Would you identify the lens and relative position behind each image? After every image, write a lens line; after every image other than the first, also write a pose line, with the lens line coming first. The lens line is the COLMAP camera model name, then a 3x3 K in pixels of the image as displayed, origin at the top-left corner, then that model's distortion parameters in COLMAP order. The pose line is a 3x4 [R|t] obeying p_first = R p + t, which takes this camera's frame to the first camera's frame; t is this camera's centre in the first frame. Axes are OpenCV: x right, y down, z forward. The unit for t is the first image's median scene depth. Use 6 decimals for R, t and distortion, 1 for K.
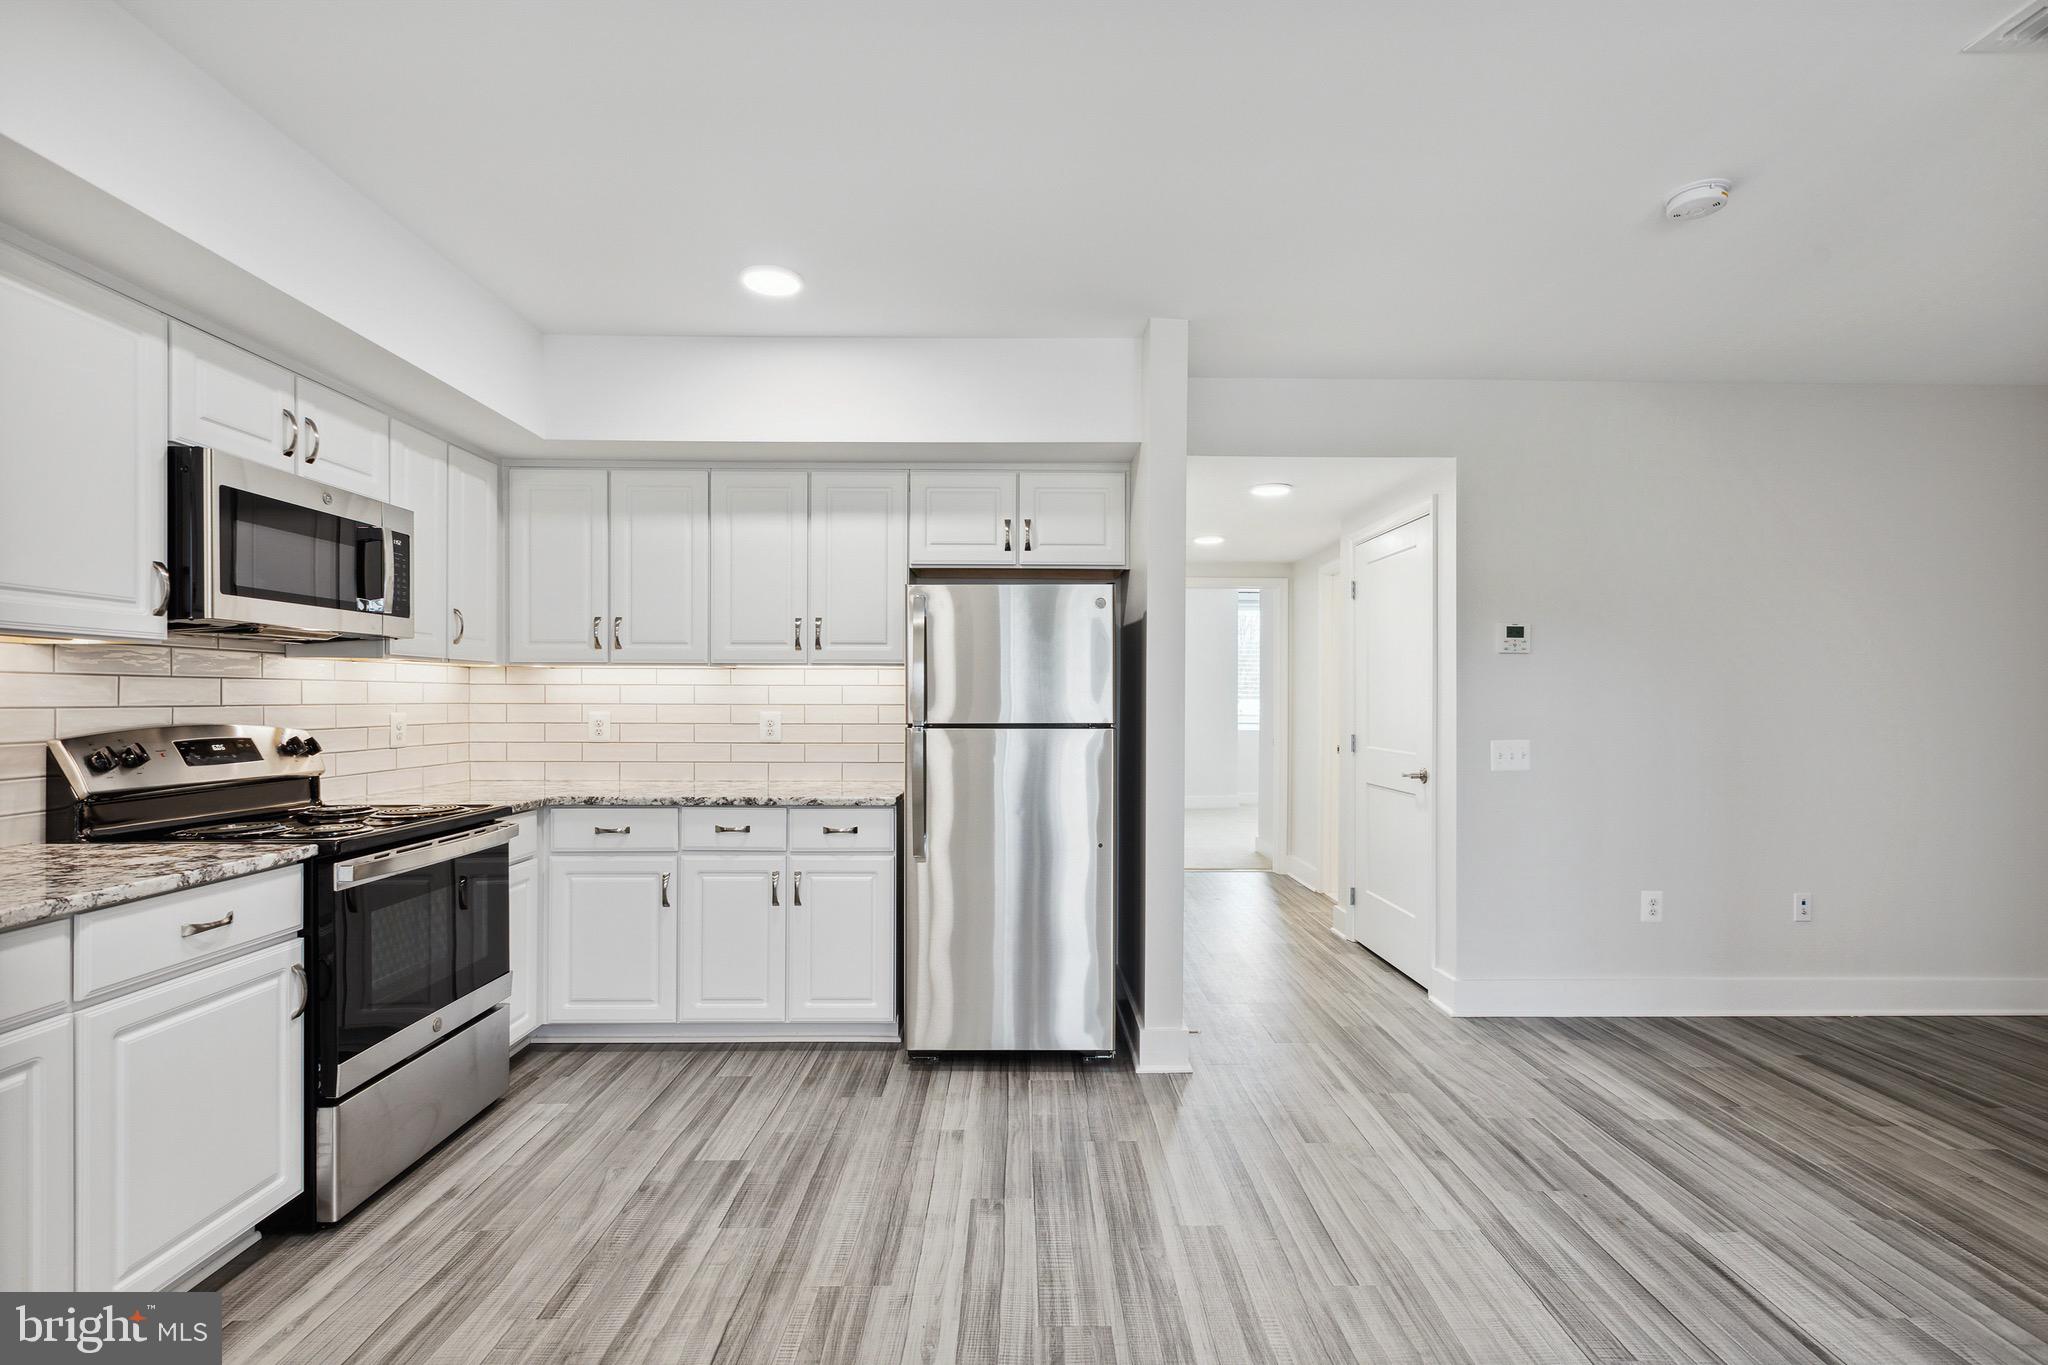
lens RADIAL K [[939.8, 0, 1027.4], [0, 939.8, 695.7], [0, 0, 1]] dist [-0.002286, -0.000474]
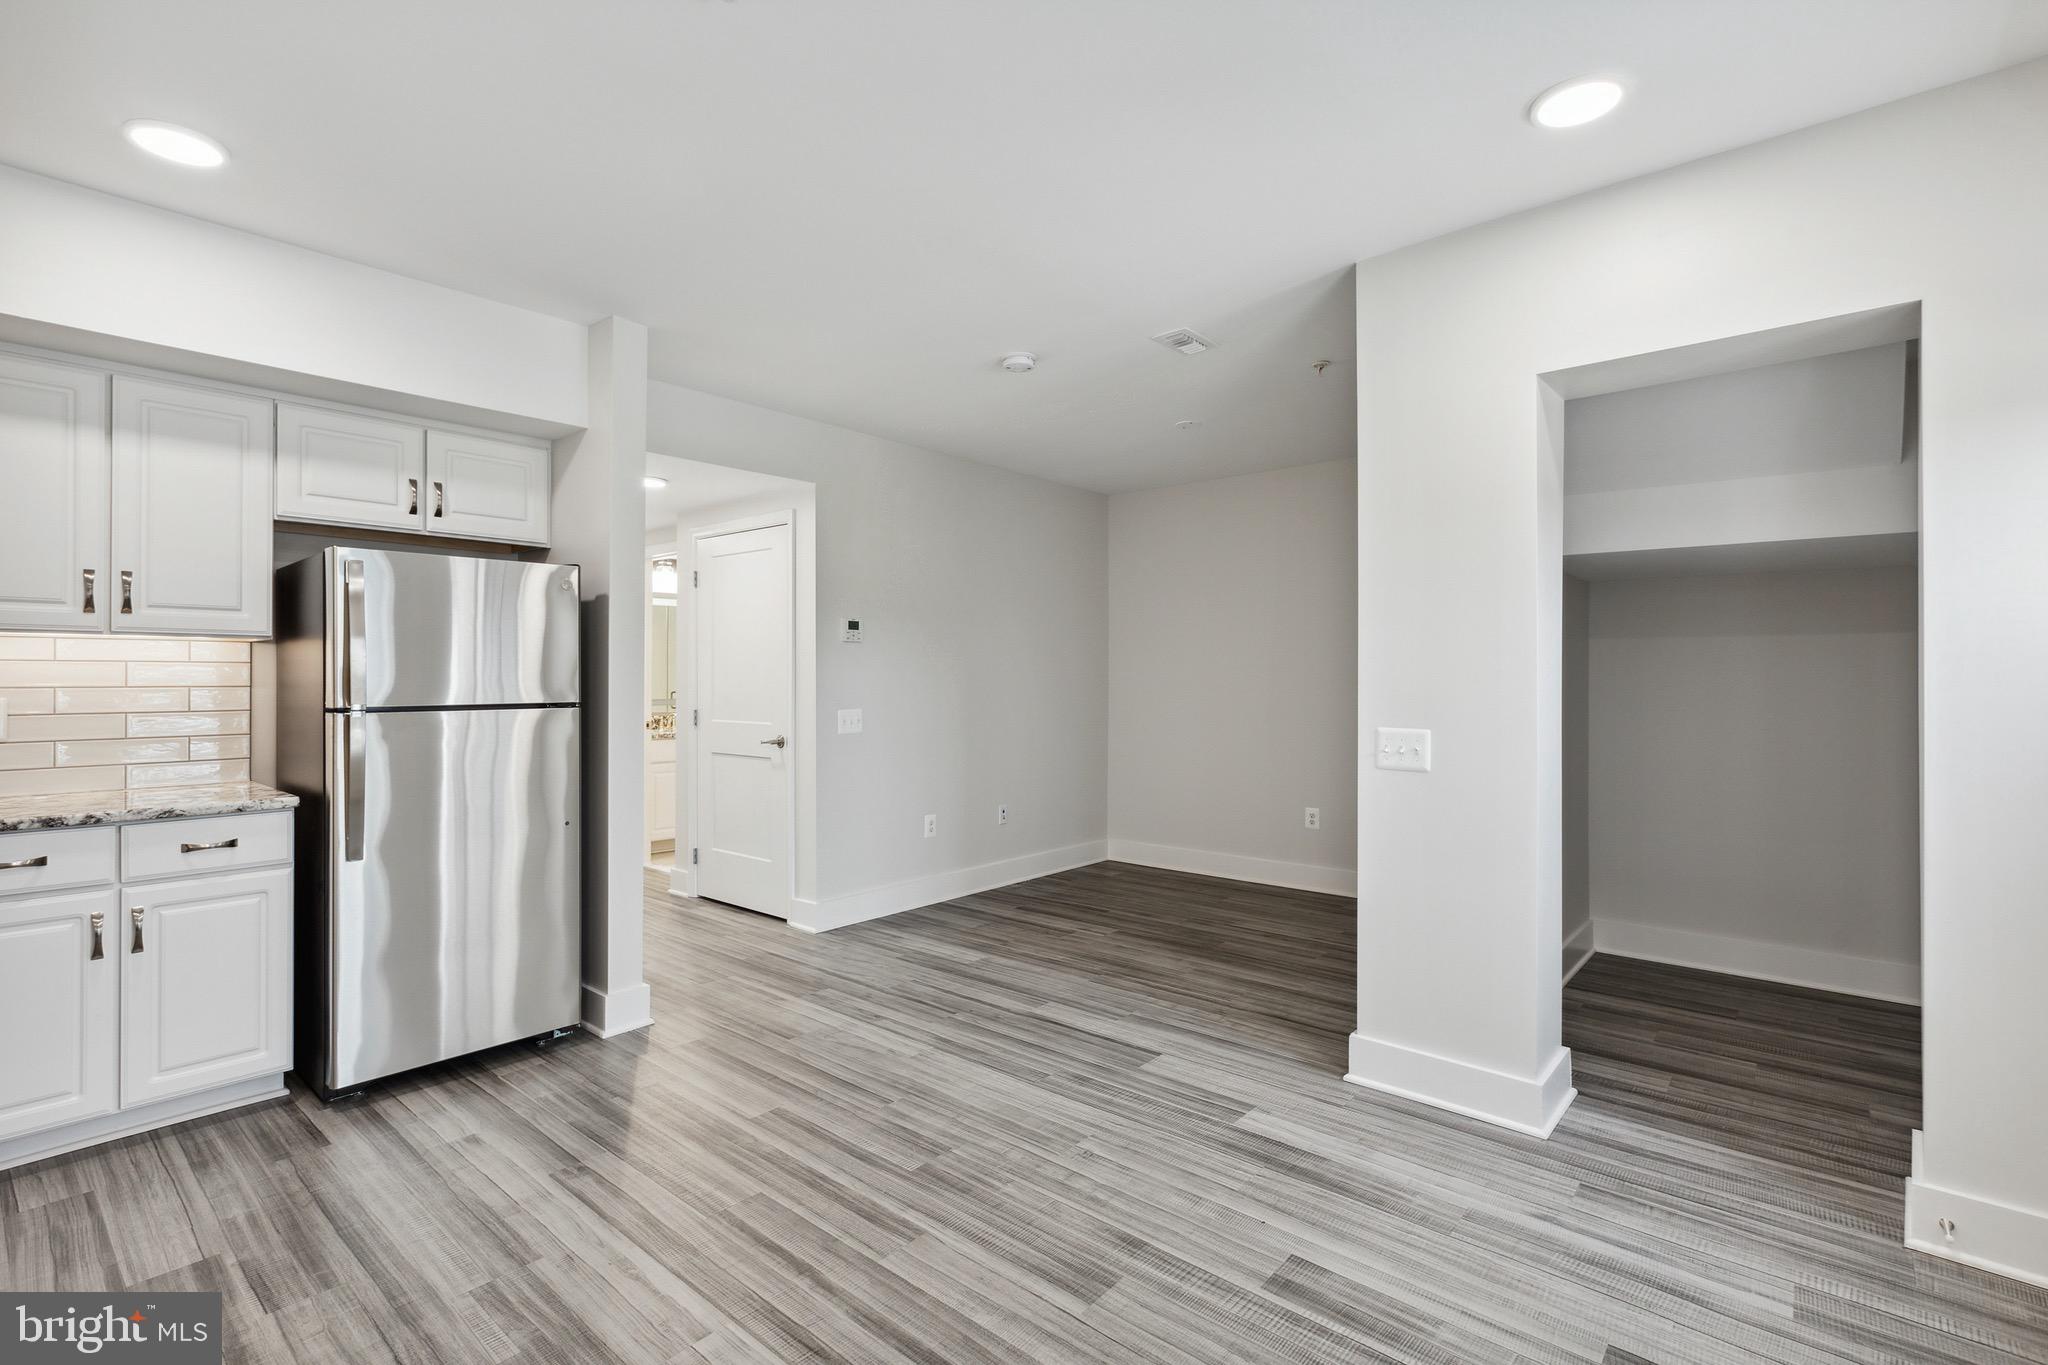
lens RADIAL K [[939.8, 0, 1011.4], [0, 939.8, 676.8], [0, 0, 1]] dist [-0.002286, -0.000474]
pose [[0.664511, 0.001053, 0.747278, -0.368778], [-0.000166, 0.999999, -0.001262, 0.002460], [-0.747279, 0.000715, 0.664511, -0.032081]]
